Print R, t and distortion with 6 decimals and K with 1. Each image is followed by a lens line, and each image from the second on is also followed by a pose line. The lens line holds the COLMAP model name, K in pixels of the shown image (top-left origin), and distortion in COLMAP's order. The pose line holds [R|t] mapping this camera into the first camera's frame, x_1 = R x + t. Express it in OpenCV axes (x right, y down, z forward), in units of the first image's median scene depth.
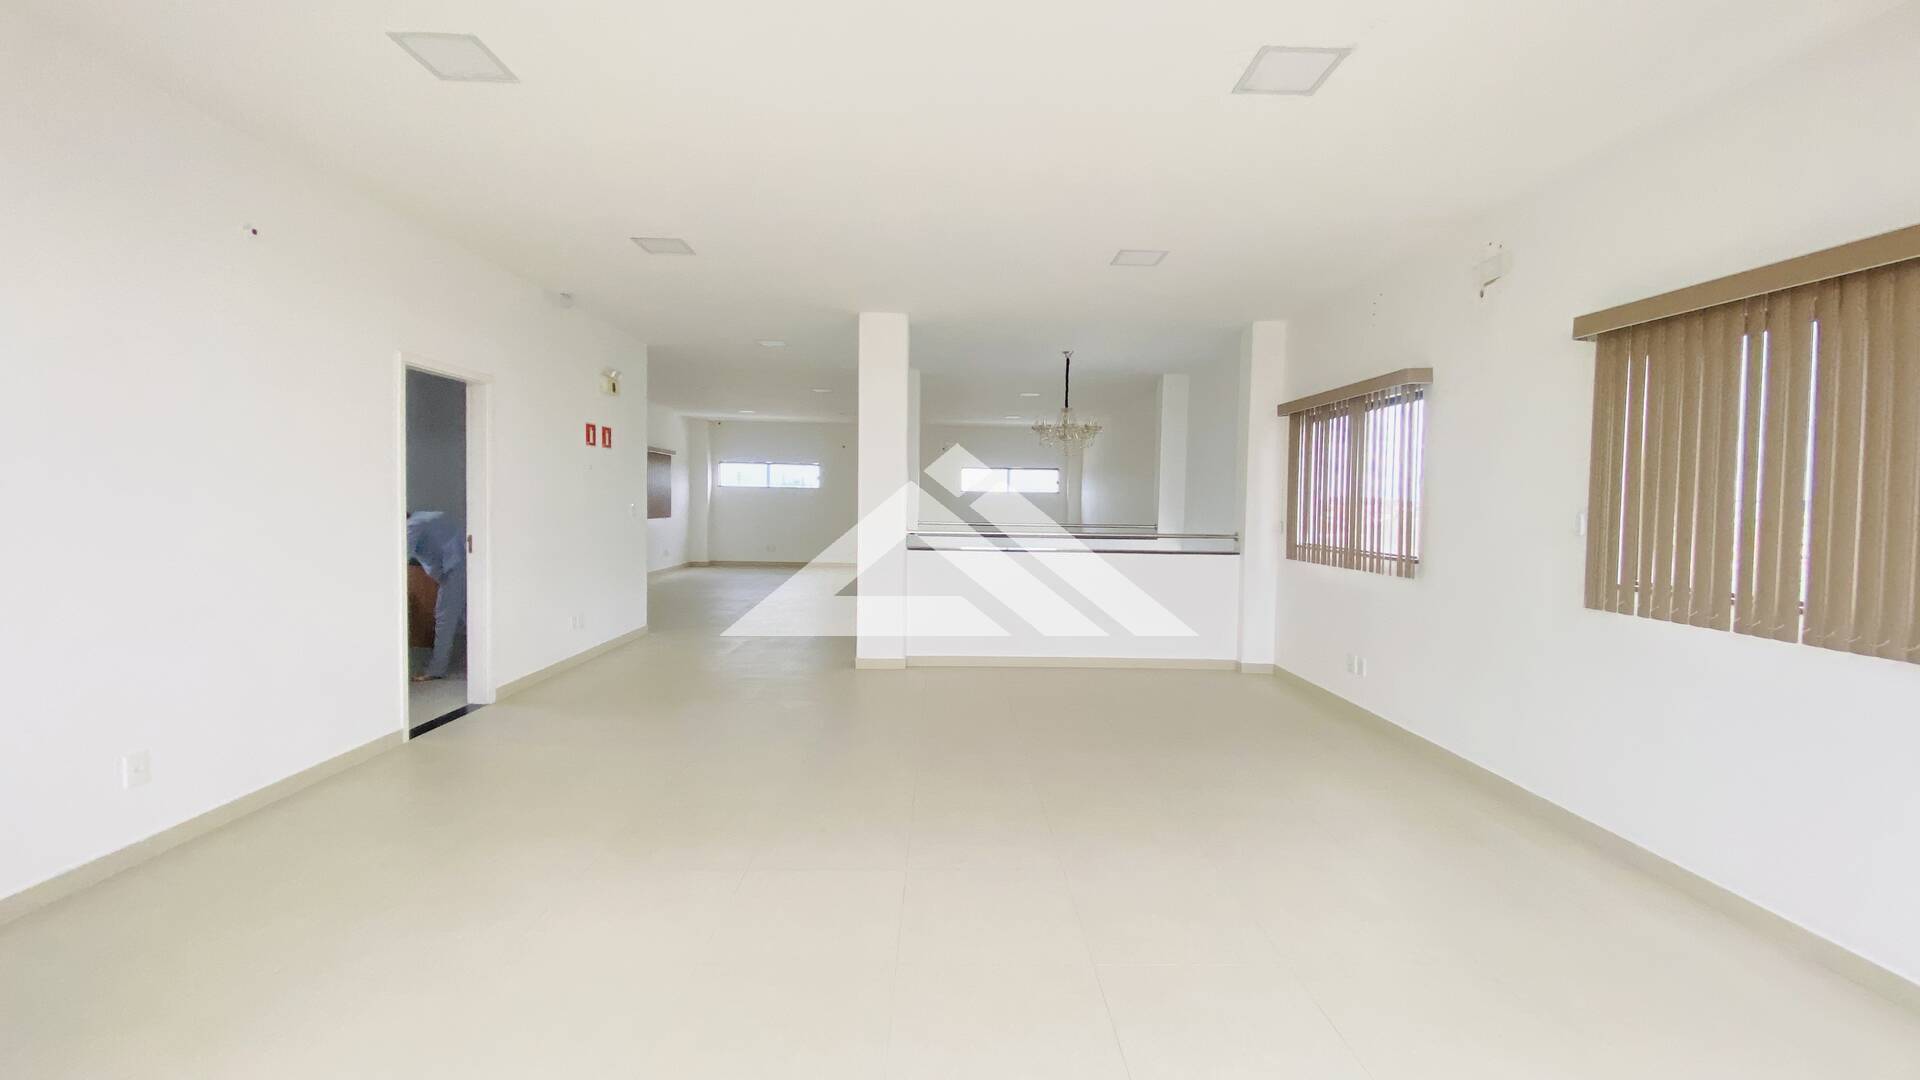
lens RADIAL K [[743.4, 0, 964.5], [0, 743.4, 528.6], [0, 0, 1]] dist [0.000273, 0.000058]
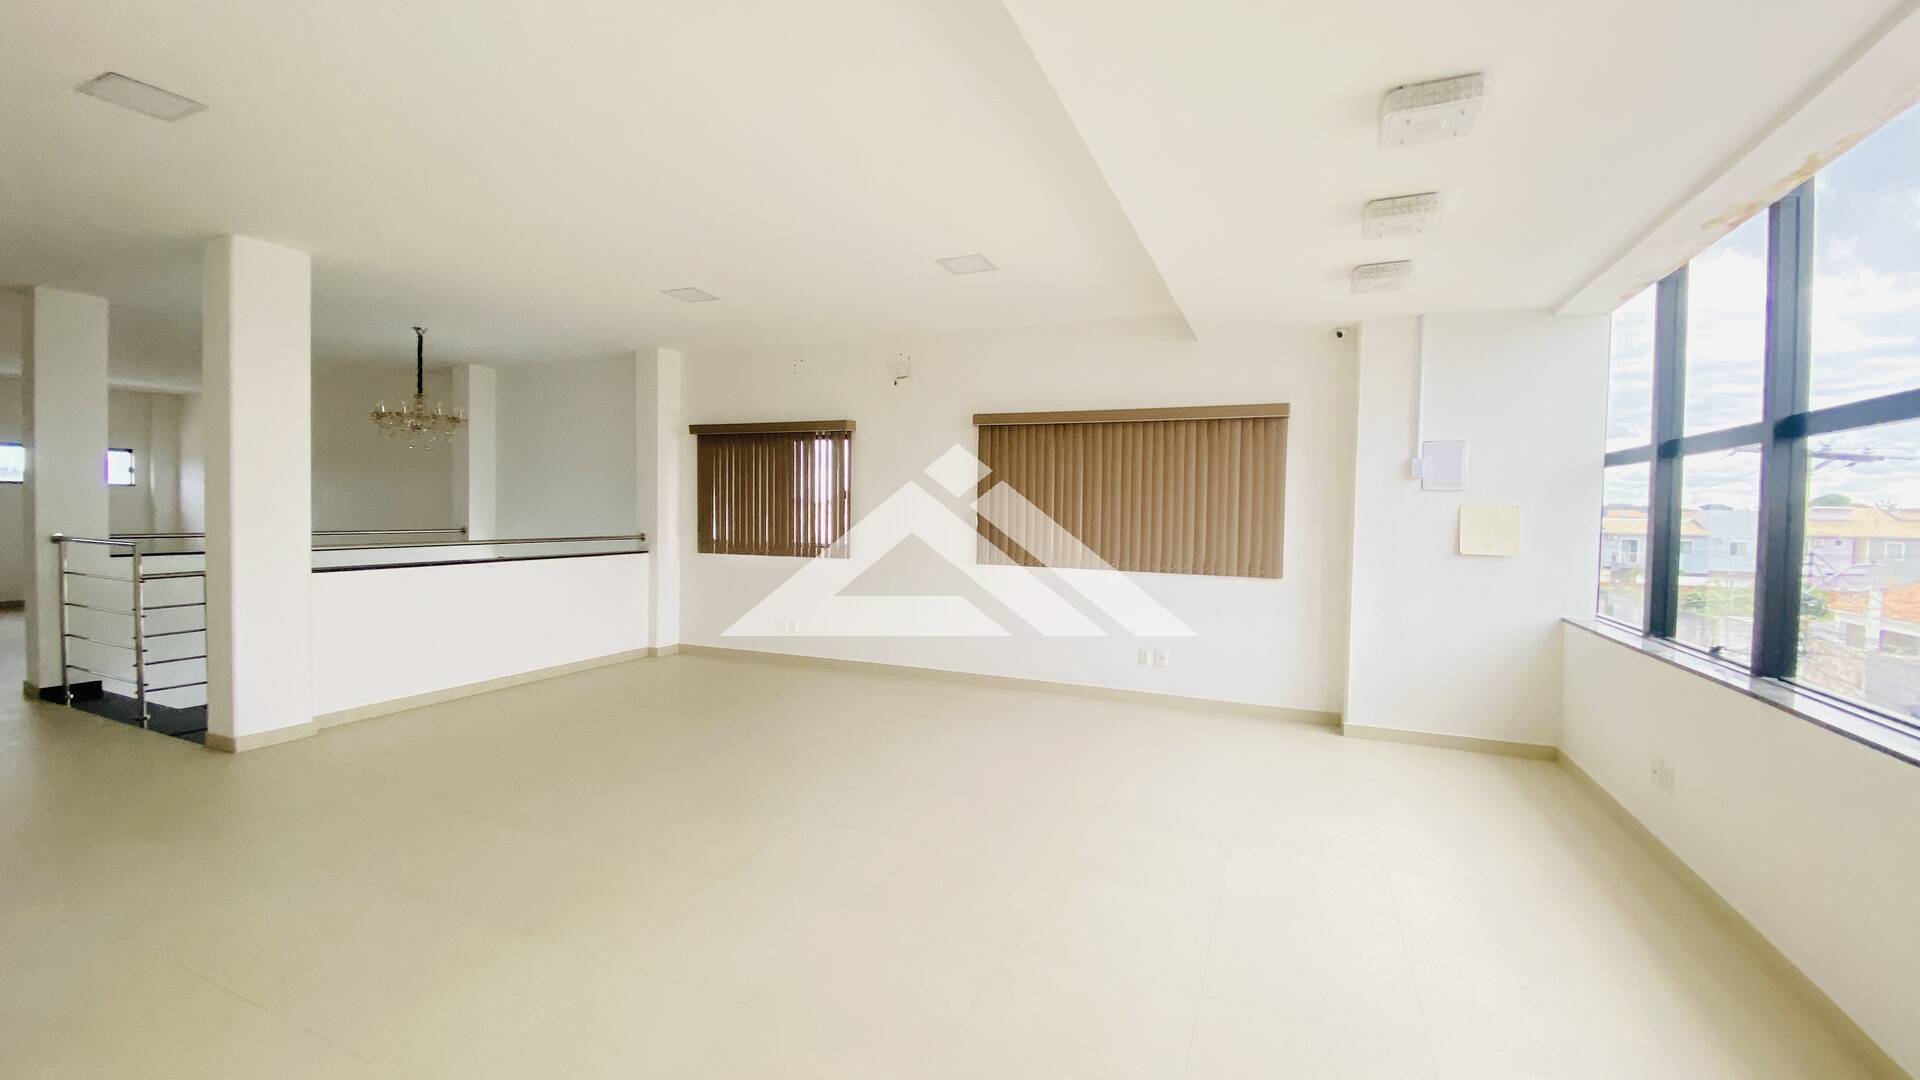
lens RADIAL K [[770.6, 0, 962.5], [0, 770.6, 541.1], [0, 0, 1]] dist [0.000703, -0.001276]
pose [[0.407874, -0.047408, 0.911806, -0.491958], [0.028826, 0.998822, 0.039037, -0.014145], [-0.912583, 0.010362, 0.408760, 0.092528]]
